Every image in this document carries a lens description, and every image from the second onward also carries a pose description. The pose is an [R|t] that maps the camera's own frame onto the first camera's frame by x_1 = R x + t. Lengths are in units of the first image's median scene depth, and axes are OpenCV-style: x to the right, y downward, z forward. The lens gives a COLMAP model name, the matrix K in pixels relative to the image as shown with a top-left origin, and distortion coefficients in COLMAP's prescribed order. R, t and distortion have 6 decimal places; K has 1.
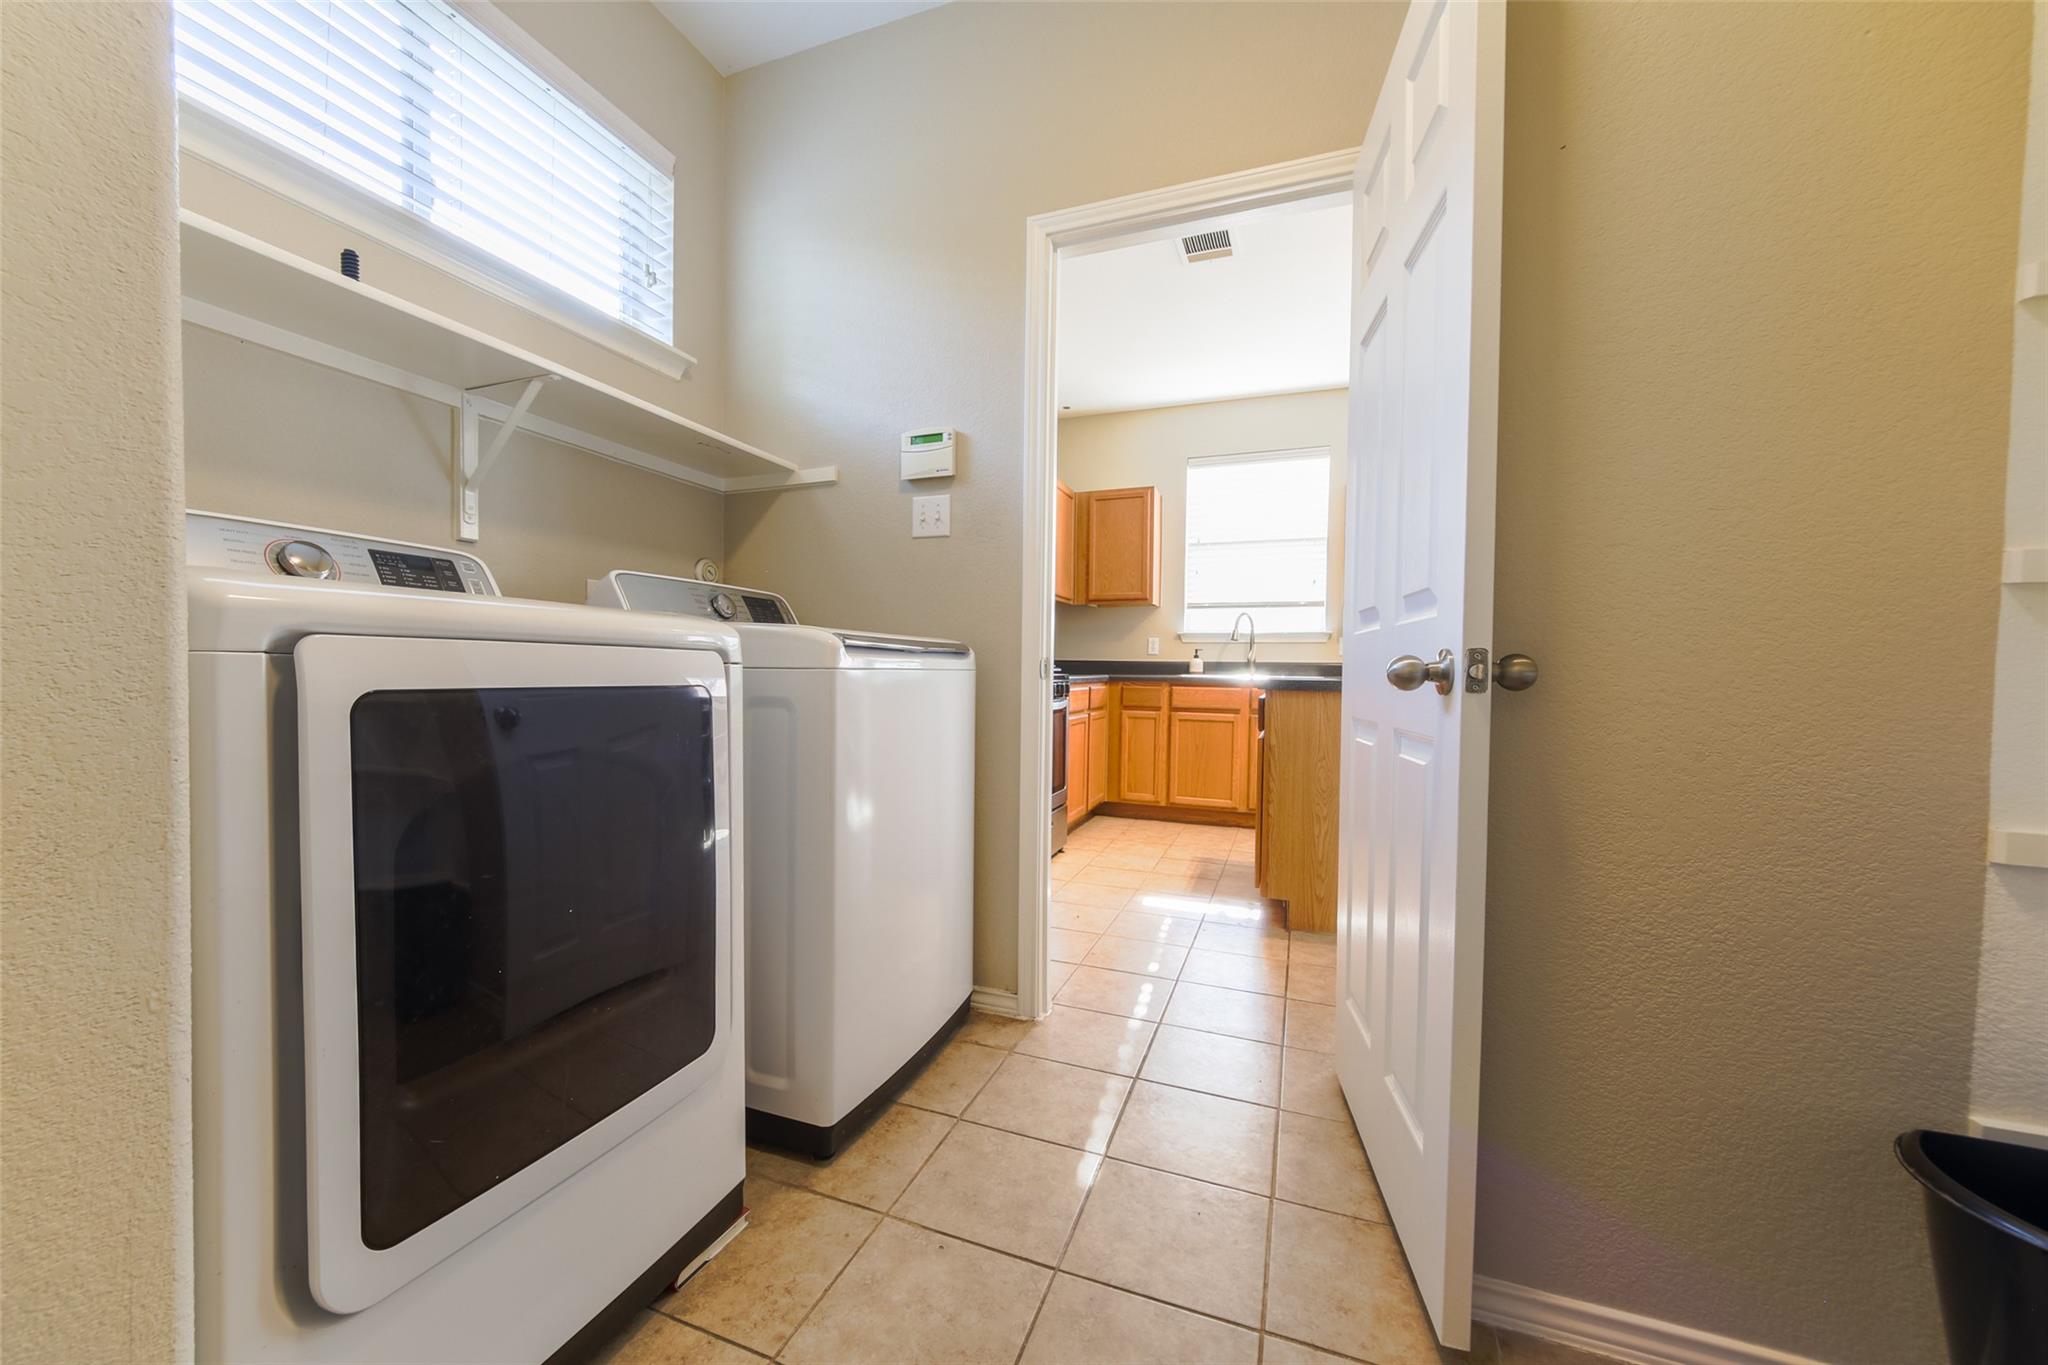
lens RADIAL K [[764.7, 0, 984.6], [0, 764.7, 691.6], [0, 0, 1]] dist [-0.001203, -0.000121]
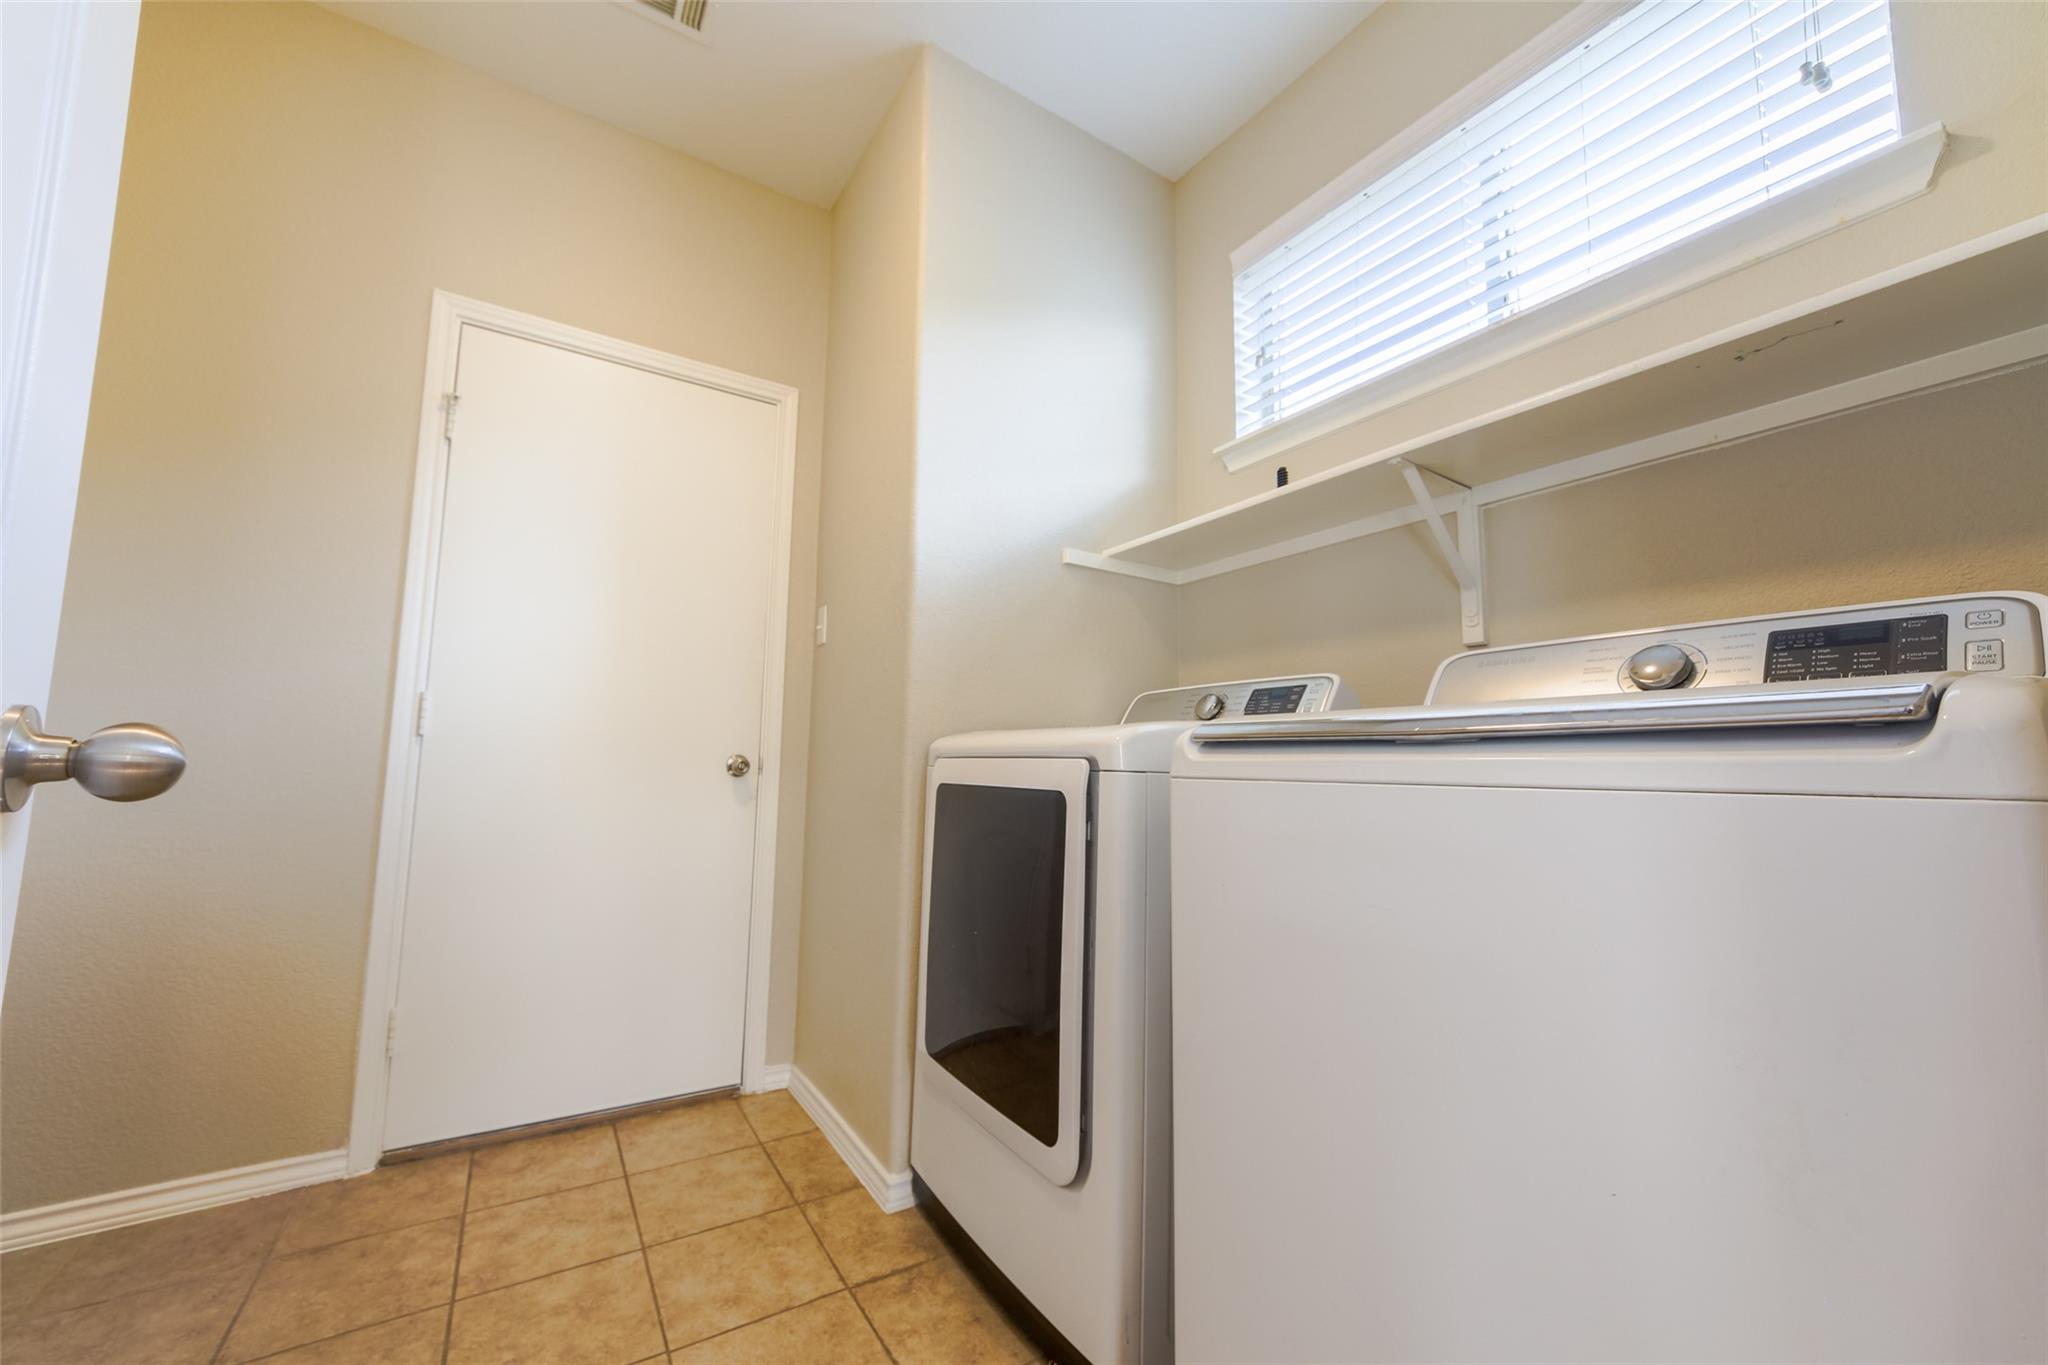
lens RADIAL K [[764.7, 0, 984.6], [0, 764.7, 691.6], [0, 0, 1]] dist [-0.001203, -0.000121]
pose [[-0.614818, -0.086652, -0.783894, 0.412355], [-0.043642, 0.996161, -0.075888, -0.042743], [0.787460, -0.012447, -0.616240, 1.104706]]
